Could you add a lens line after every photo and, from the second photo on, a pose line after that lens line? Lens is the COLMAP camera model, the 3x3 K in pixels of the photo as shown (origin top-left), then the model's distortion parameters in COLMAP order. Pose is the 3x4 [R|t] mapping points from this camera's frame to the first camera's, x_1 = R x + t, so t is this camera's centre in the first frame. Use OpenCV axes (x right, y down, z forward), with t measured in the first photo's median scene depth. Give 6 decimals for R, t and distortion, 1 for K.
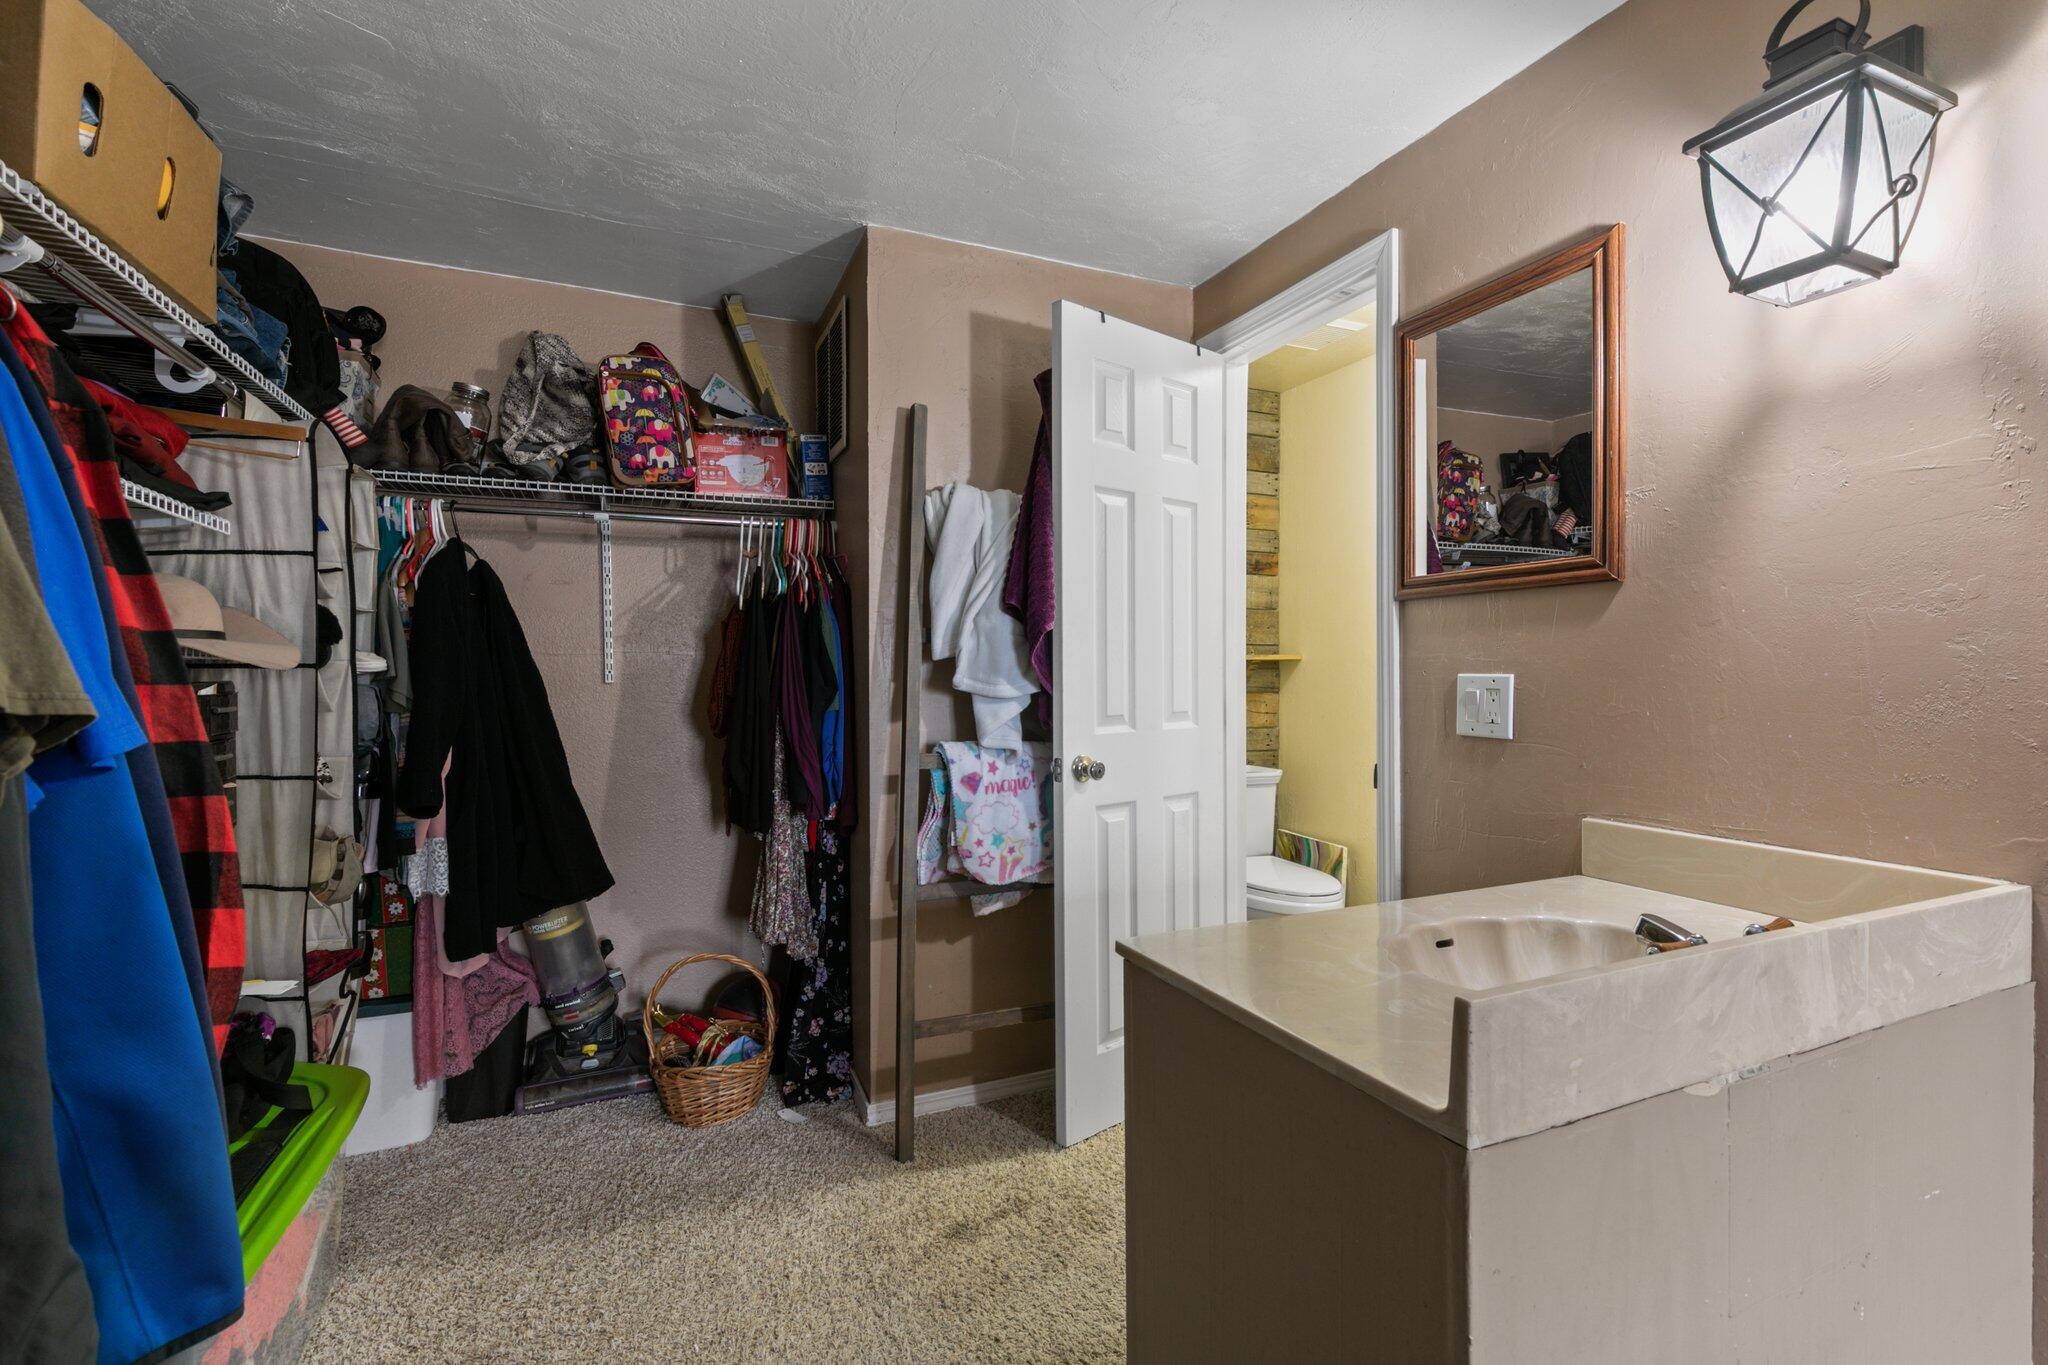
lens RADIAL K [[917.0, 0, 1034.4], [0, 917.0, 676.4], [0, 0, 1]] dist [0.006399, -0.000172]
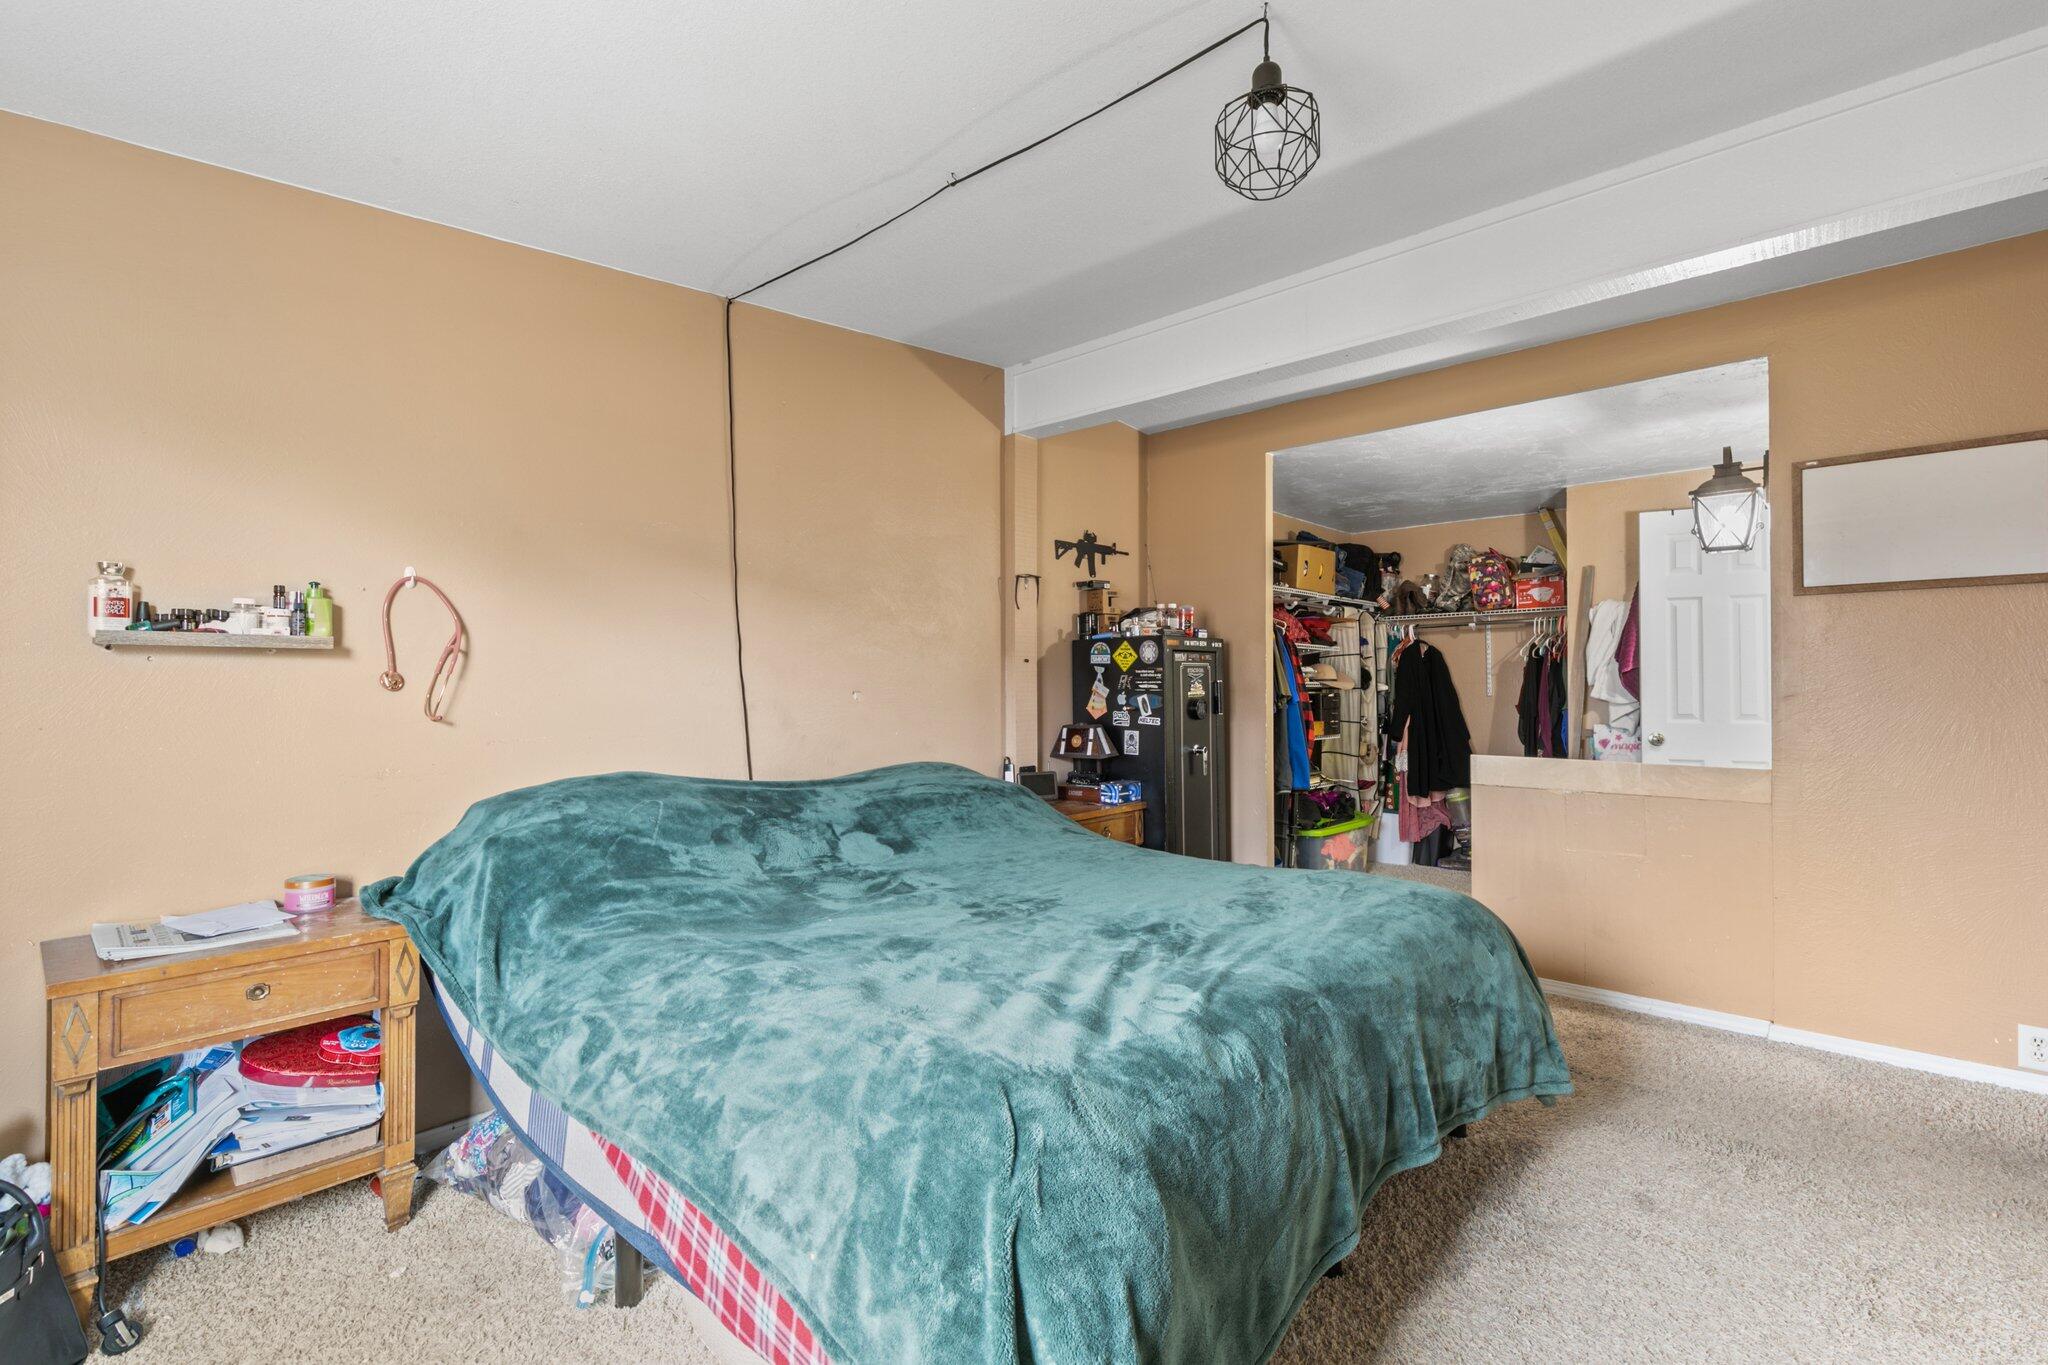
lens RADIAL K [[917.0, 0, 1034.4], [0, 917.0, 676.4], [0, 0, 1]] dist [0.006399, -0.000172]
pose [[0.400847, -0.011771, -0.916070, 1.383085], [-0.008025, 0.999834, -0.016359, 0.006488], [0.916110, 0.013909, 0.400686, -1.087392]]
